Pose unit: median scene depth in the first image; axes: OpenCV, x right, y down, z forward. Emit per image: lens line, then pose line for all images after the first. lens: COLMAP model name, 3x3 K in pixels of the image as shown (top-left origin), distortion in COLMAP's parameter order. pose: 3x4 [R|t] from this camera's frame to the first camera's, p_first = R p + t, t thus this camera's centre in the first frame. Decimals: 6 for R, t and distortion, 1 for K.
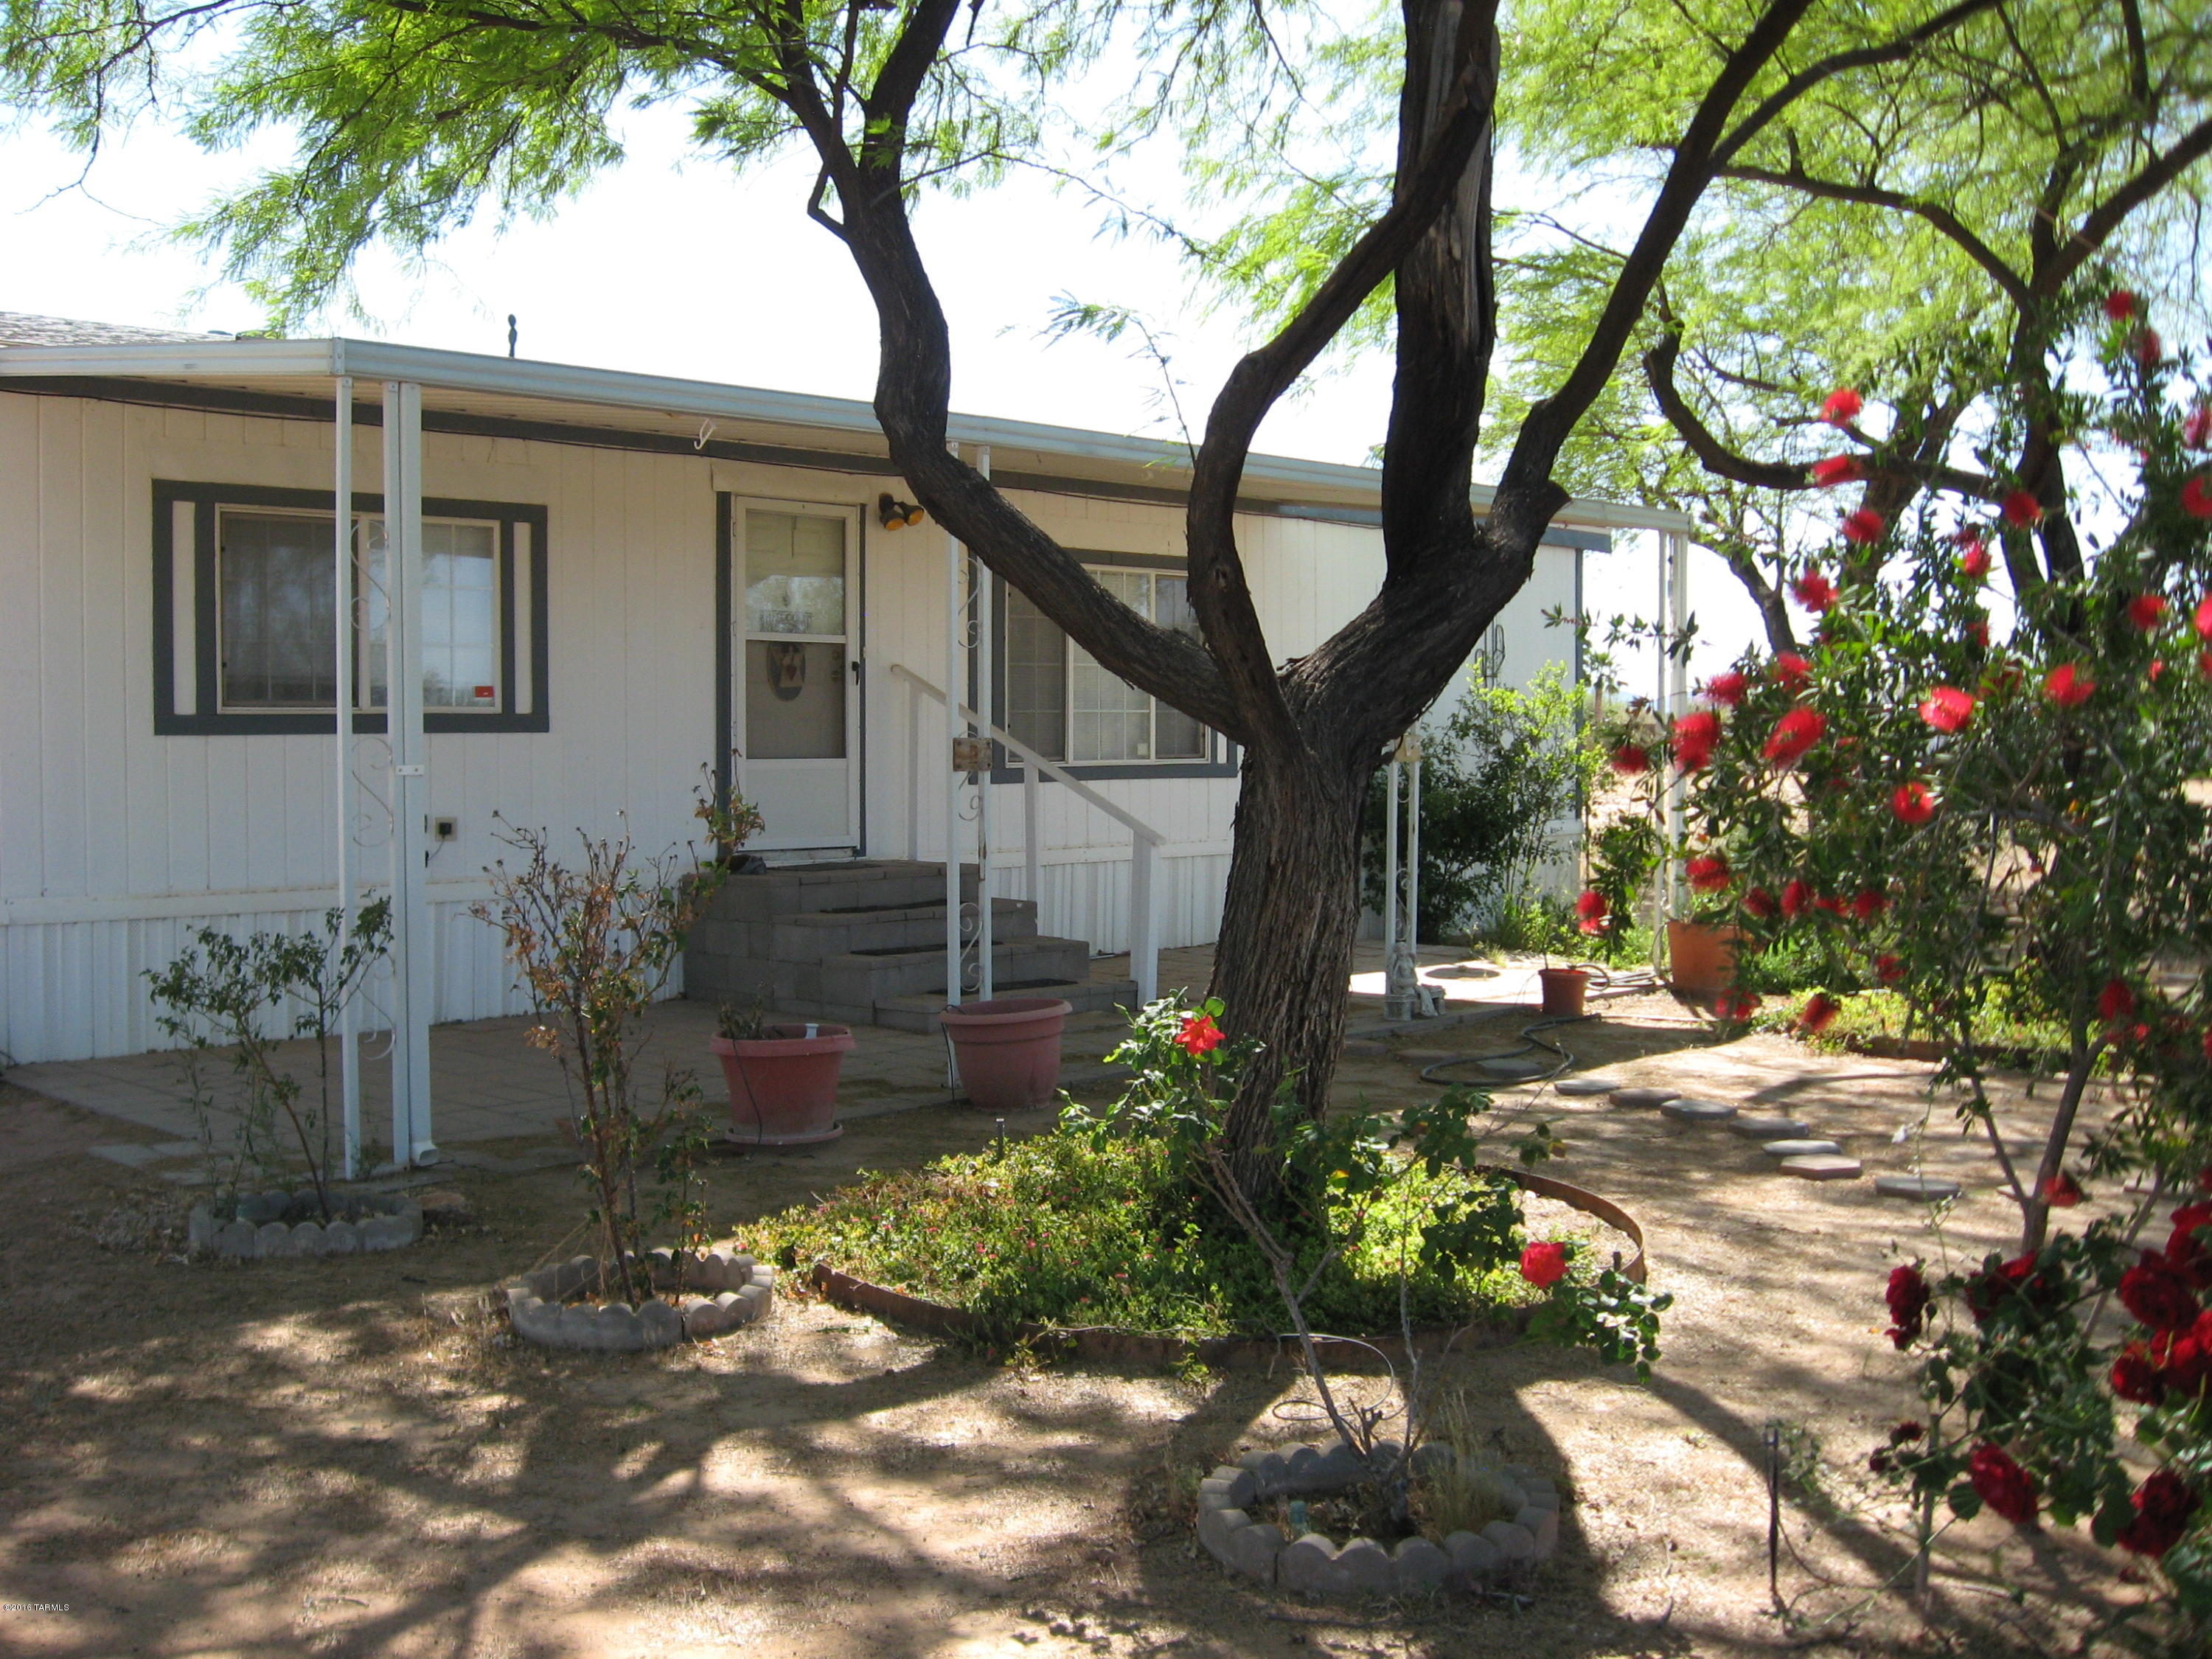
lens RADIAL K [[2251.8, 0, 1111.3], [0, 2251.8, 833.8], [0, 0, 1]] dist [-0.107212, 0.000000]
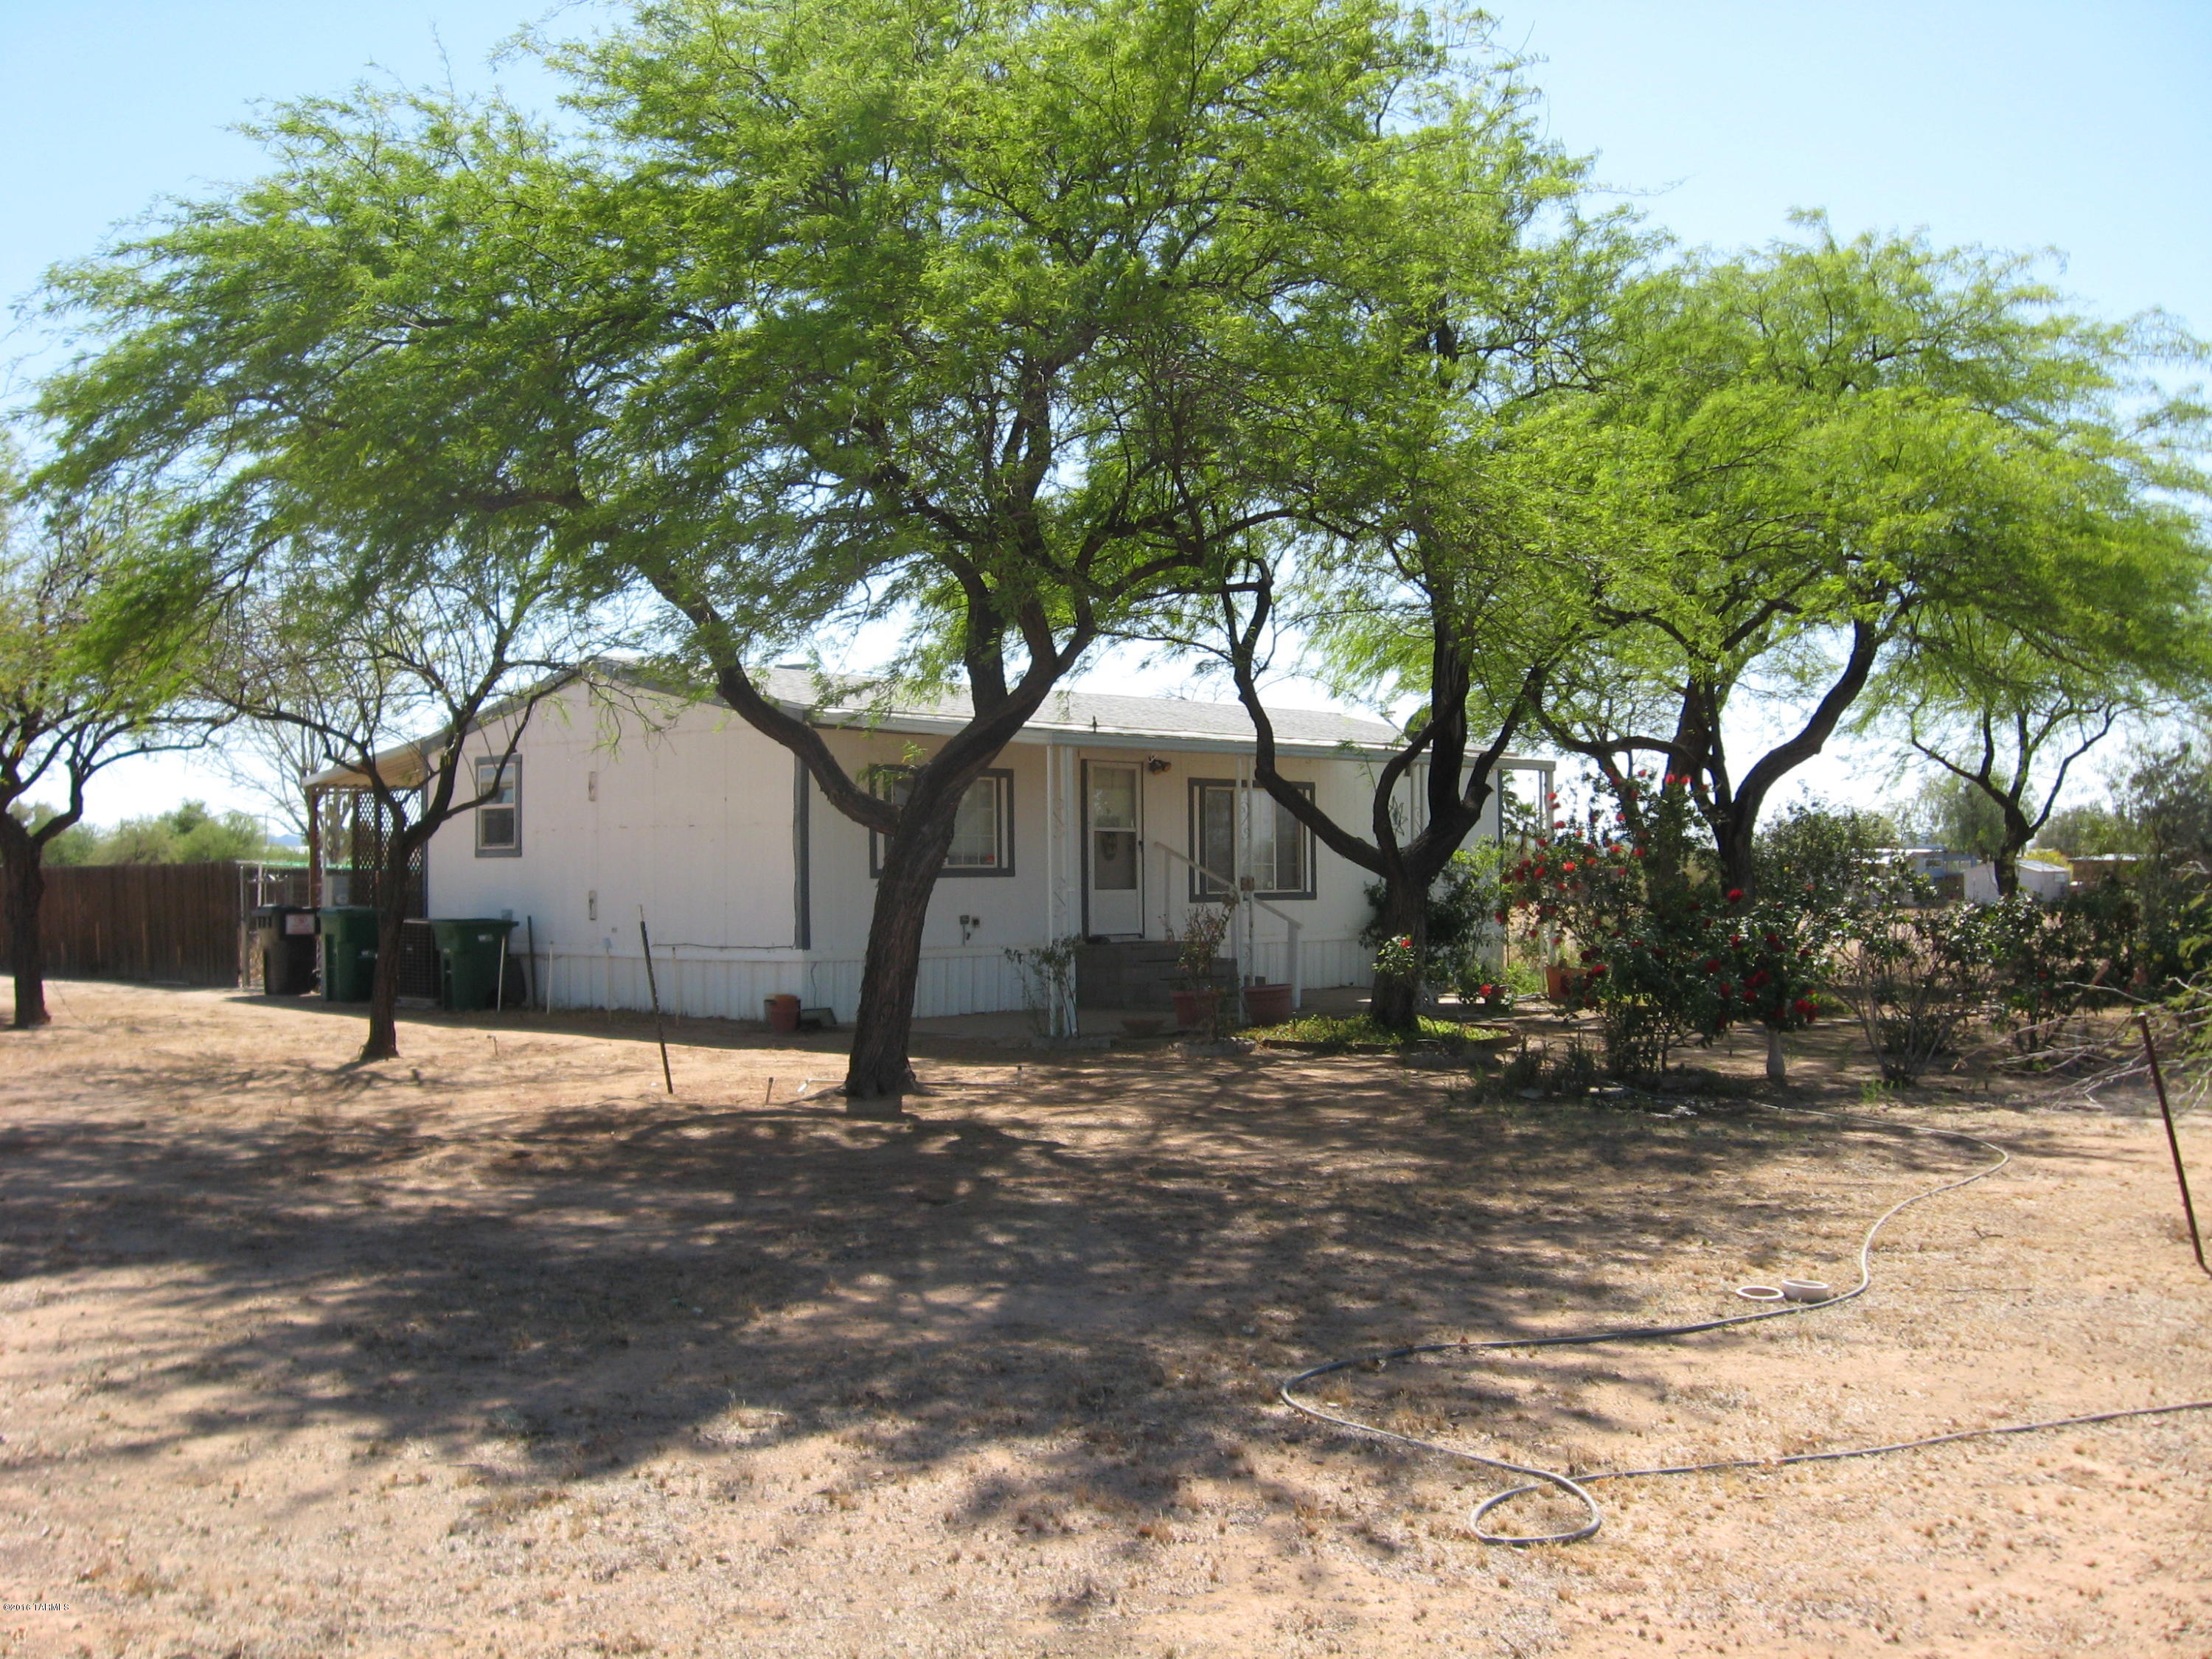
lens RADIAL K [[2251.8, 0, 1105.2], [0, 2251.8, 834.3], [0, 0, 1]] dist [-0.107212, 0.000000]
pose [[0.999595, -0.007635, 0.027426, -0.205240], [0.009420, 0.997806, -0.065528, 0.050047], [-0.026866, 0.065760, 0.997474, -1.026985]]
